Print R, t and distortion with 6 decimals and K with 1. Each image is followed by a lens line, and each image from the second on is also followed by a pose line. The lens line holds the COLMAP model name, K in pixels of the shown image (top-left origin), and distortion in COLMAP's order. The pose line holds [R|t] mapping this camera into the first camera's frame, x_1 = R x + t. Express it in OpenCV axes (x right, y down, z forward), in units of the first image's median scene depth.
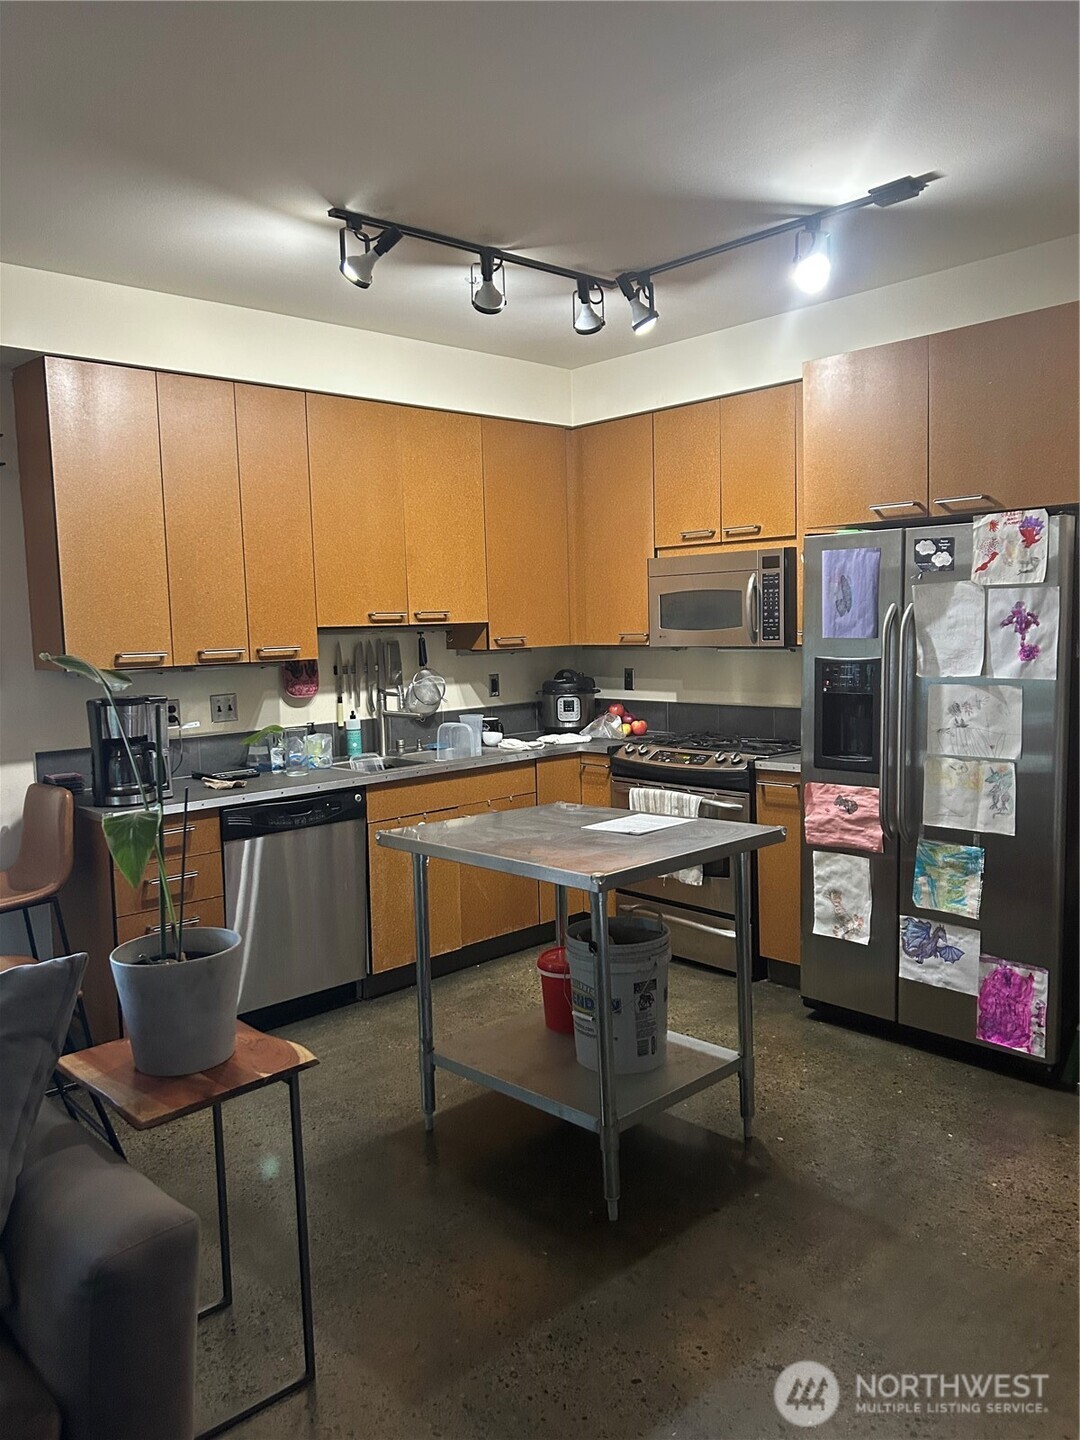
lens RADIAL K [[1088.2, 0, 540.8], [0, 1088.2, 722.9], [0, 0, 1]] dist [0.039252, 0.001002]
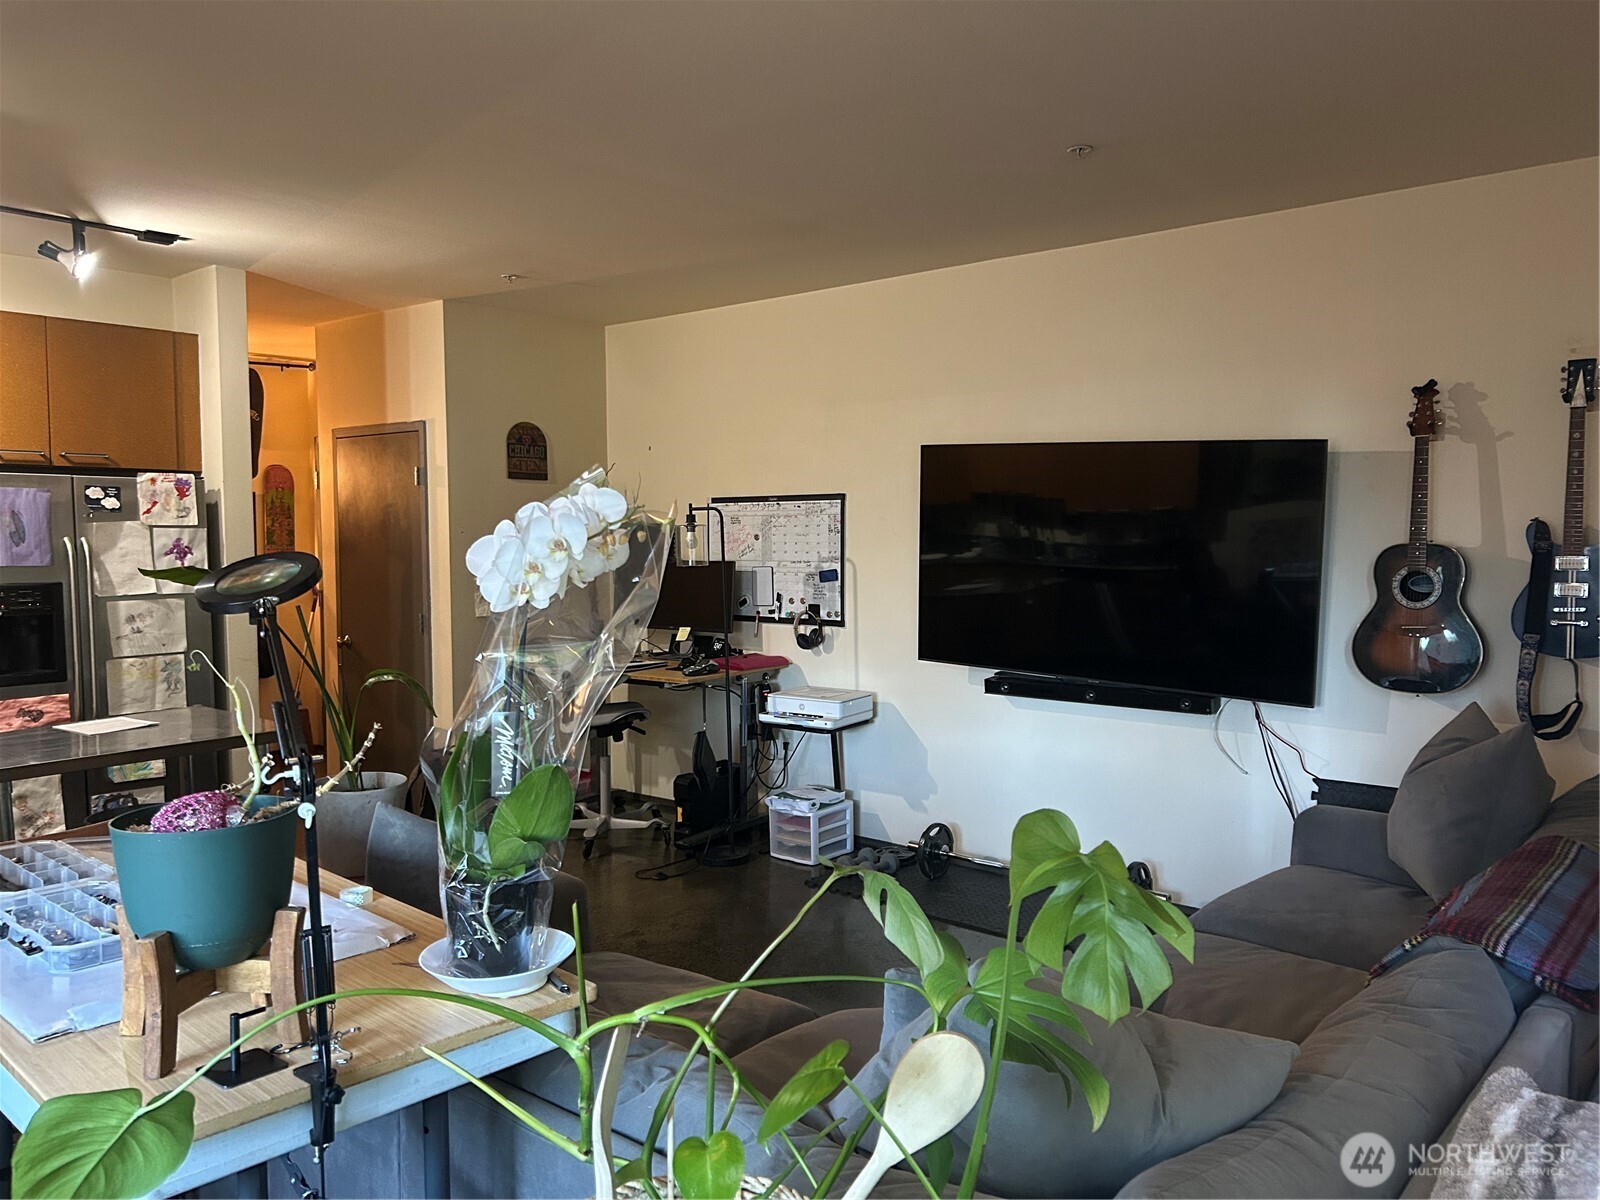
lens RADIAL K [[1209.2, 0, 801.1], [0, 1209.2, 603.6], [0, 0, 1]] dist [0.039252, 0.001002]
pose [[-0.092159, -0.035431, 0.995114, -1.131531], [0.100328, 0.993951, 0.044681, -0.016491], [-0.990677, 0.103956, -0.088047, 0.345810]]
